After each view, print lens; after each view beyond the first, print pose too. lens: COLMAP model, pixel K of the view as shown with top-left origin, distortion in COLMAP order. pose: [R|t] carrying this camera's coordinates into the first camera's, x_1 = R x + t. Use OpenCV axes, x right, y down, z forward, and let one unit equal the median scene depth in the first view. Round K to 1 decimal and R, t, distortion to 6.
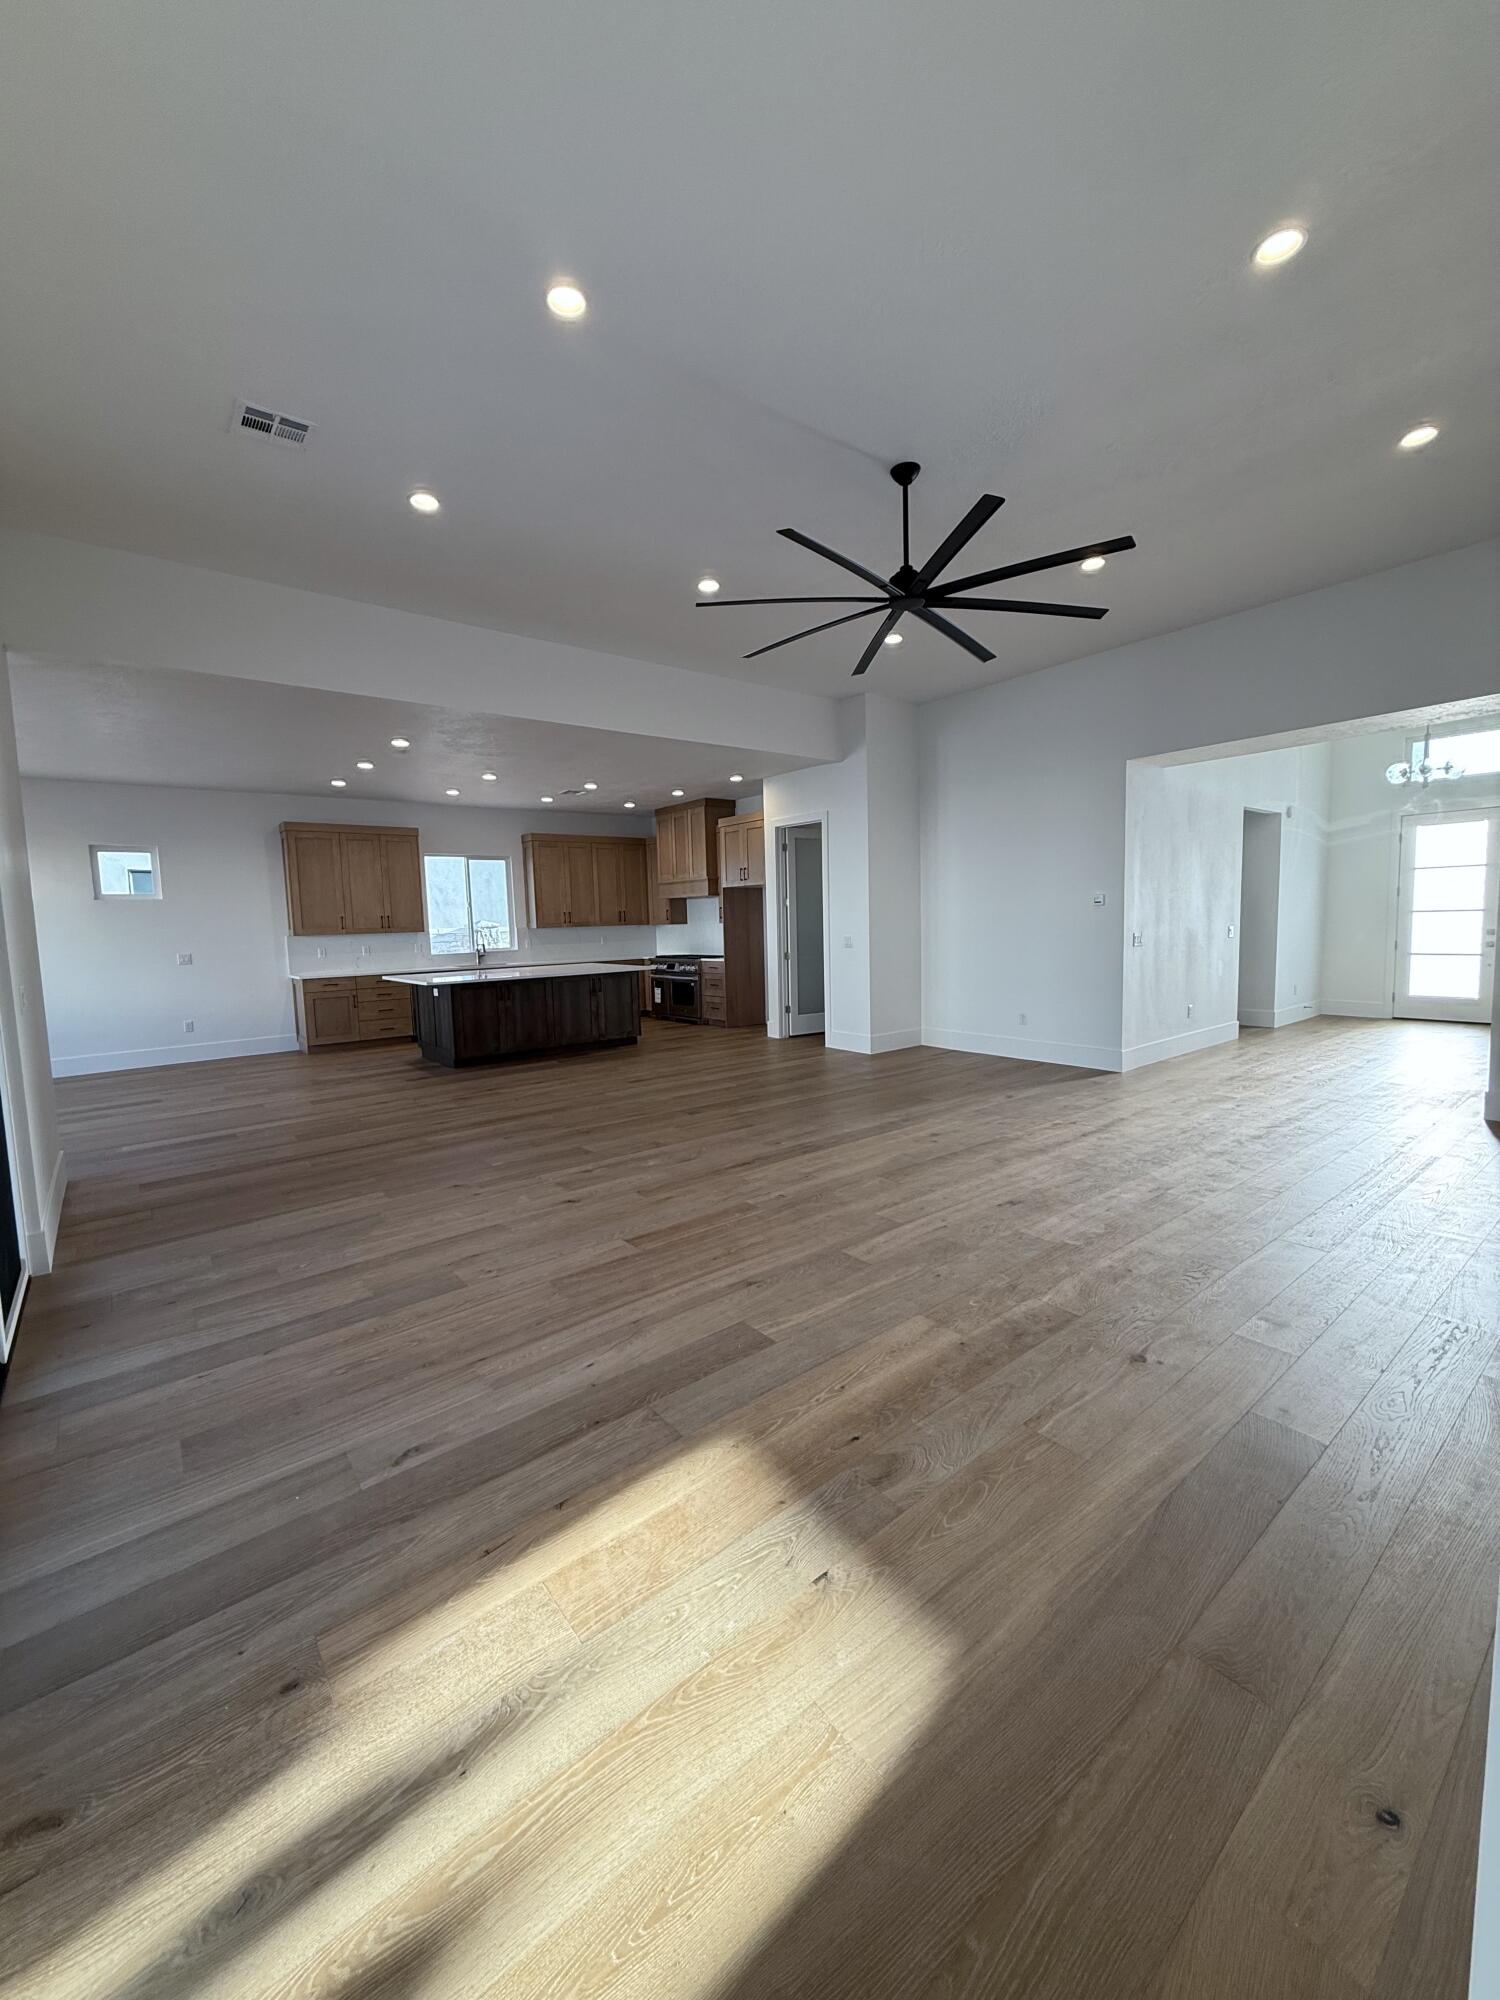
lens RADIAL K [[778.5, 0, 747.3], [0, 778.5, 996.2], [0, 0, 1]] dist [0.000134, 0.000008]
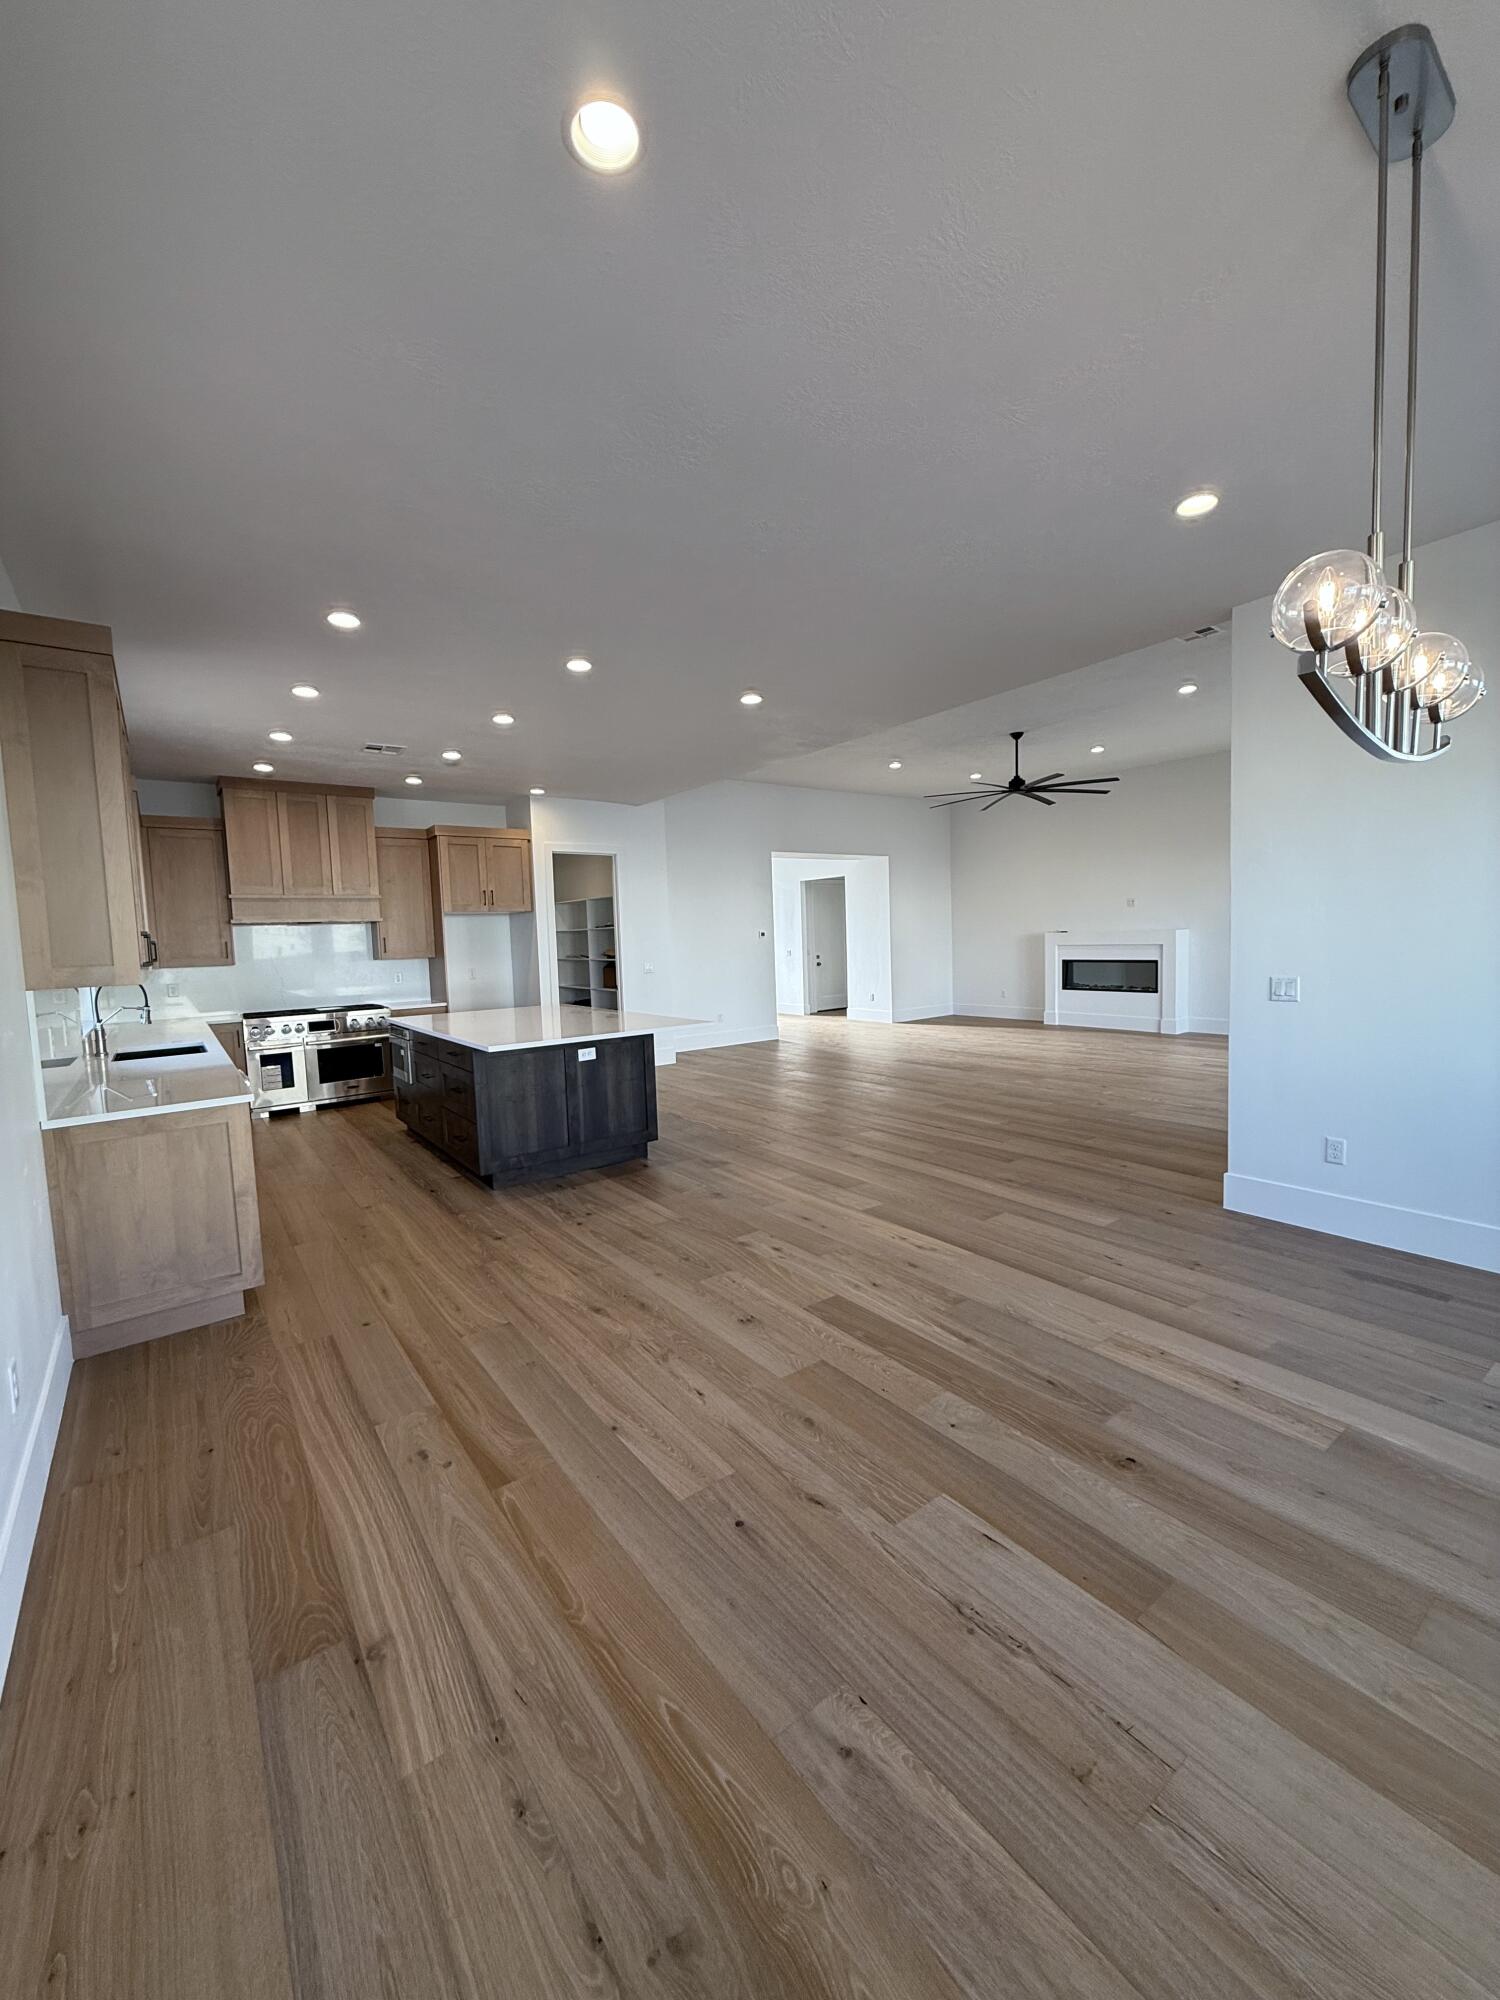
lens RADIAL K [[778.5, 0, 747.3], [0, 778.5, 996.2], [0, 0, 1]] dist [0.000134, 0.000008]
pose [[0.041401, -0.041537, 0.998279, -0.781665], [0.133860, 0.990359, 0.035656, -0.042546], [-0.990135, 0.132153, 0.046562, 0.657460]]
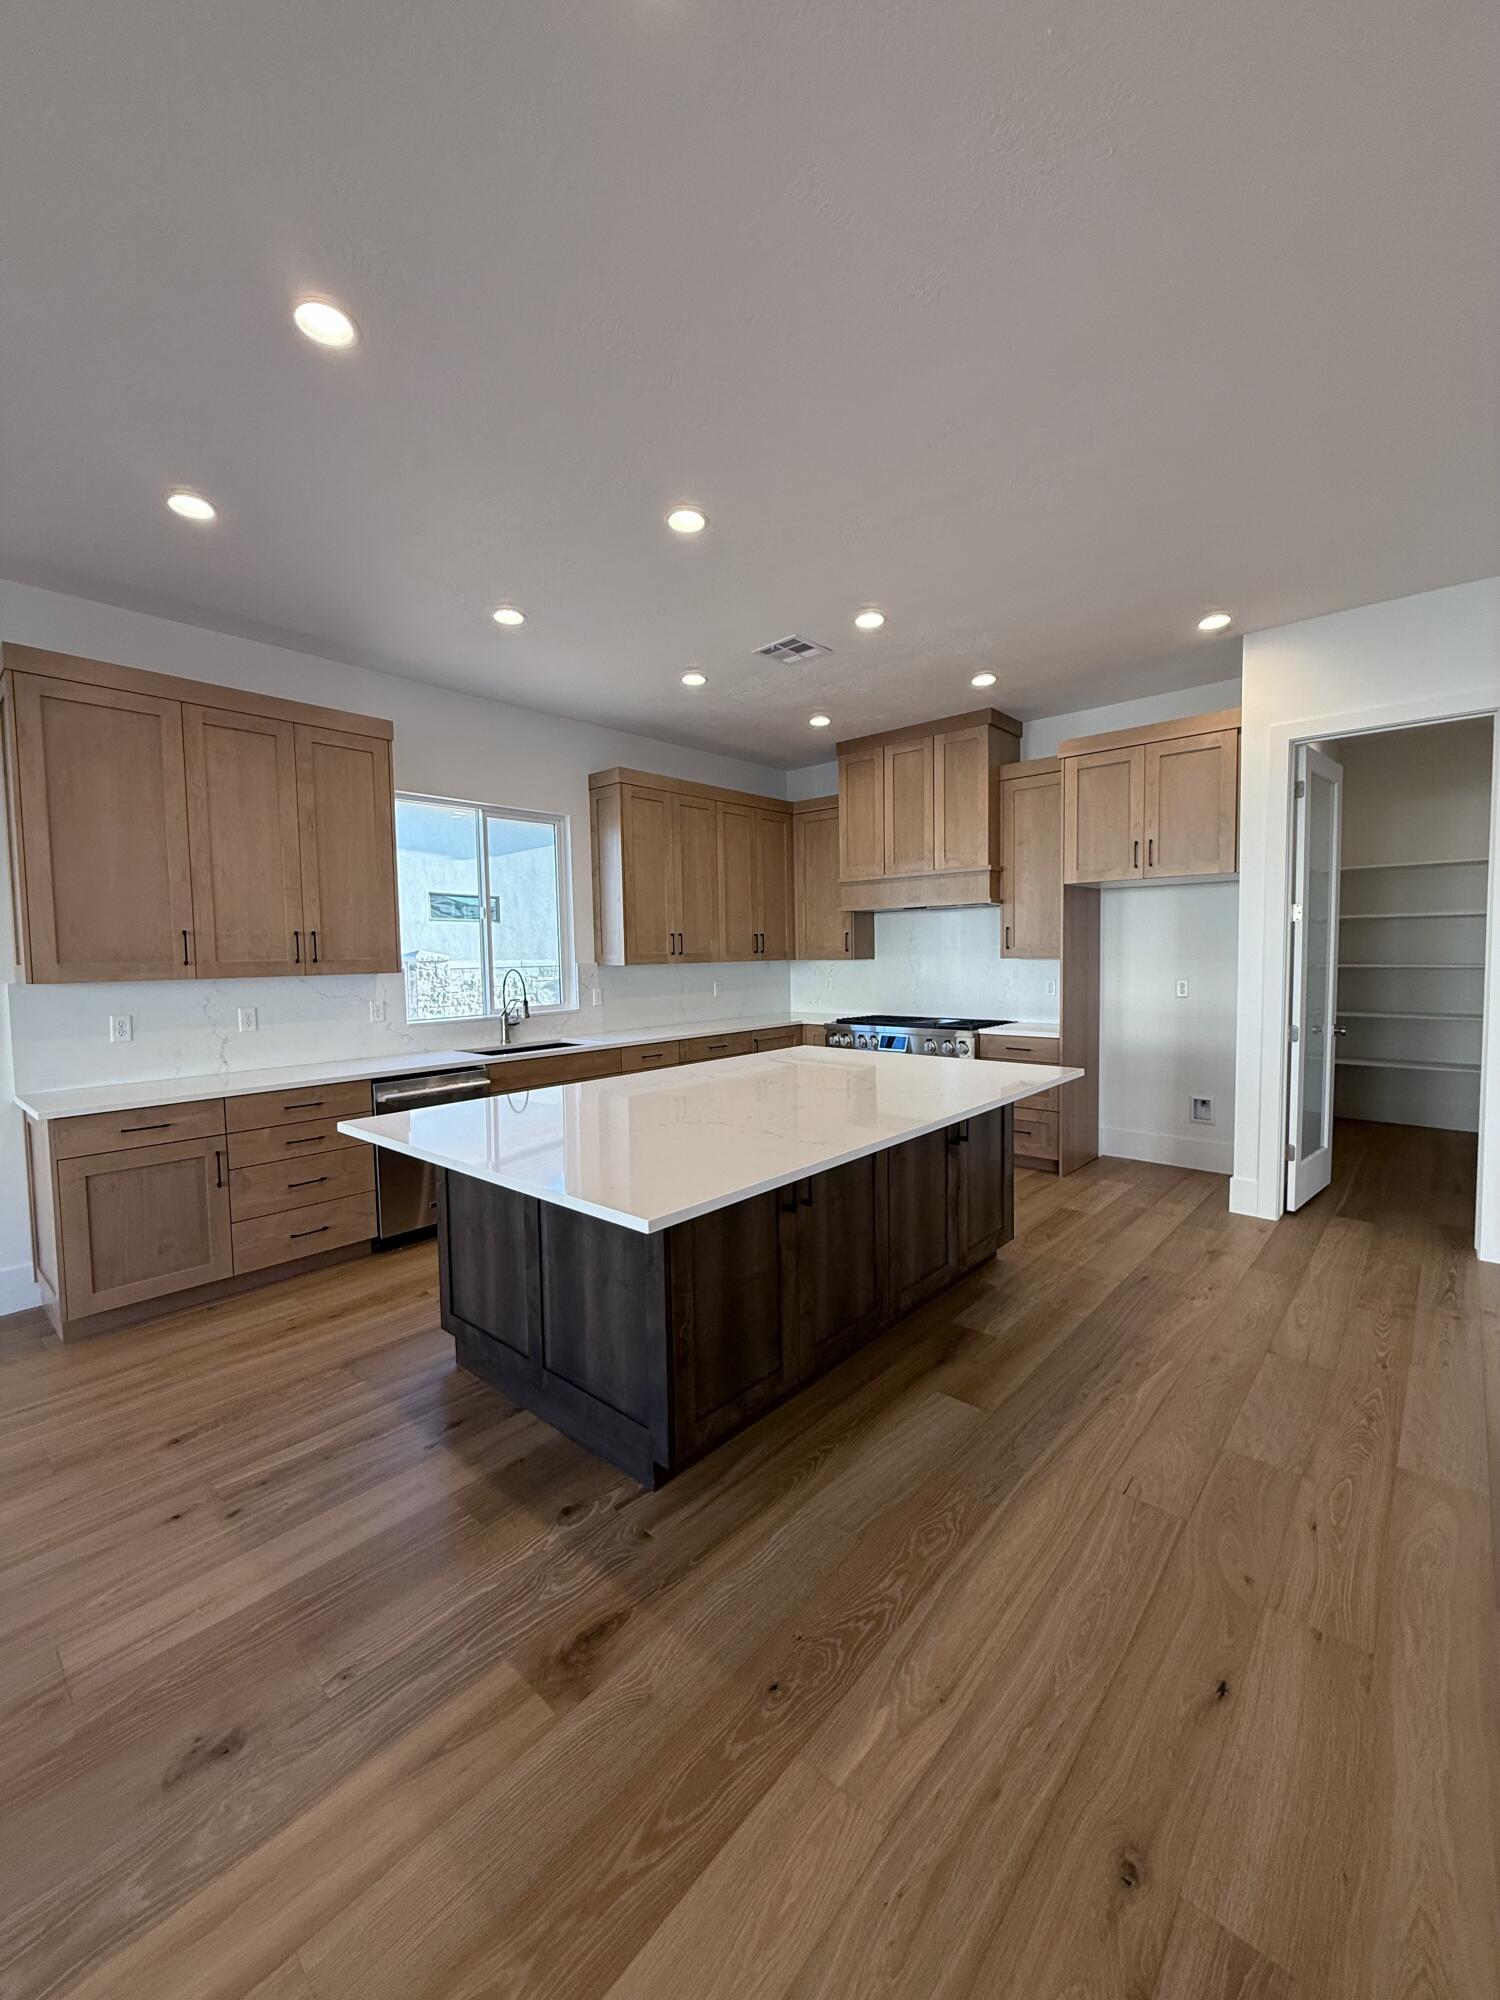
lens RADIAL K [[778.5, 0, 747.3], [0, 778.5, 996.2], [0, 0, 1]] dist [0.000134, 0.000008]
pose [[0.985814, 0.001021, 0.167841, -0.296549], [0.006546, 0.998987, -0.044525, -0.049355], [-0.167717, 0.044992, 0.984808, 0.550264]]
